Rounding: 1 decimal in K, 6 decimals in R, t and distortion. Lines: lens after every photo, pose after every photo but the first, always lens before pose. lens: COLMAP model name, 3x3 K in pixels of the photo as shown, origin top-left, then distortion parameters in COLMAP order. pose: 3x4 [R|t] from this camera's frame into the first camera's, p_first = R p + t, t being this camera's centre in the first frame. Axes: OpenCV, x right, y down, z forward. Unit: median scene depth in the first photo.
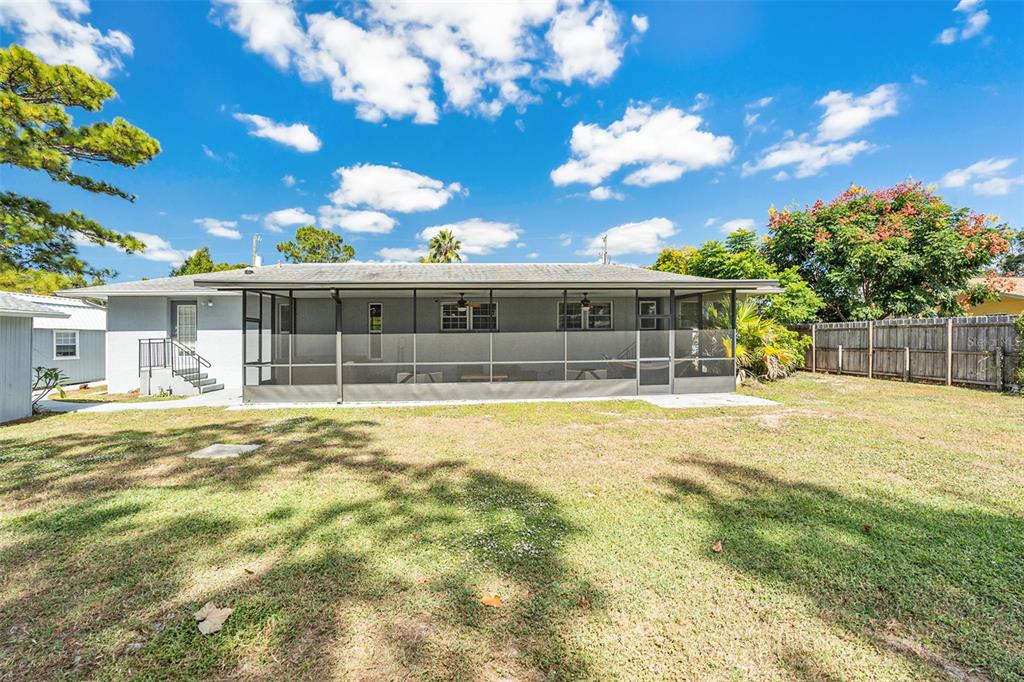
lens RADIAL K [[467.1, 0, 505.8], [0, 467.1, 347.5], [0, 0, 1]] dist [-0.040971, 0.000984]
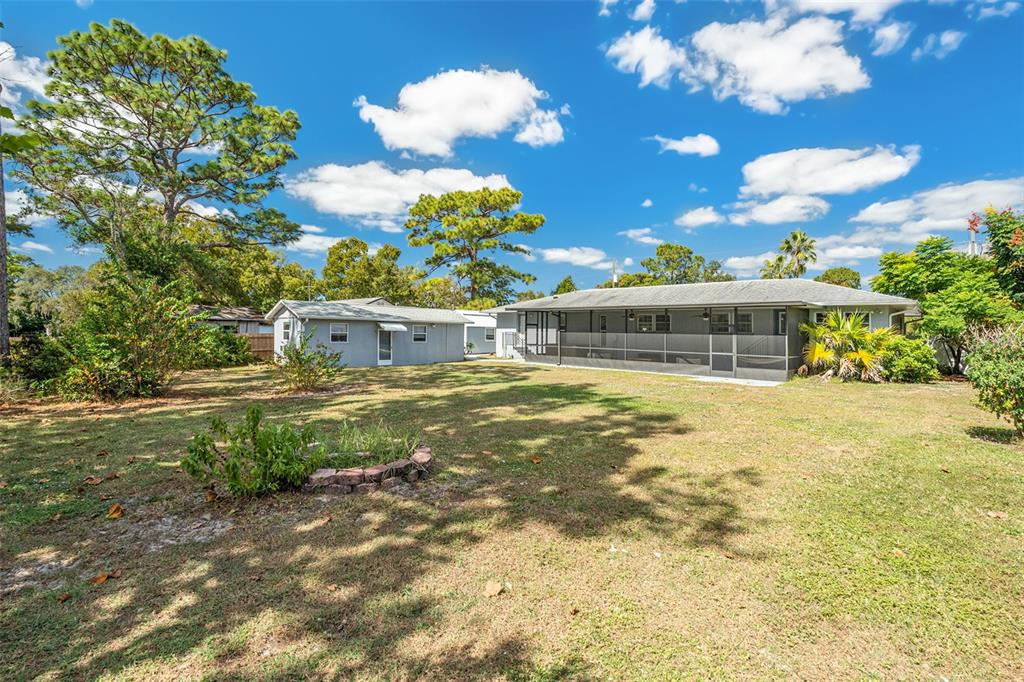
lens RADIAL K [[467.1, 0, 515.0], [0, 467.1, 337.2], [0, 0, 1]] dist [-0.040971, 0.000984]
pose [[0.684646, 0.030905, -0.728221, 0.790867], [-0.043379, 0.999057, 0.001617, -0.000749], [0.727584, 0.030482, 0.685341, -0.451773]]
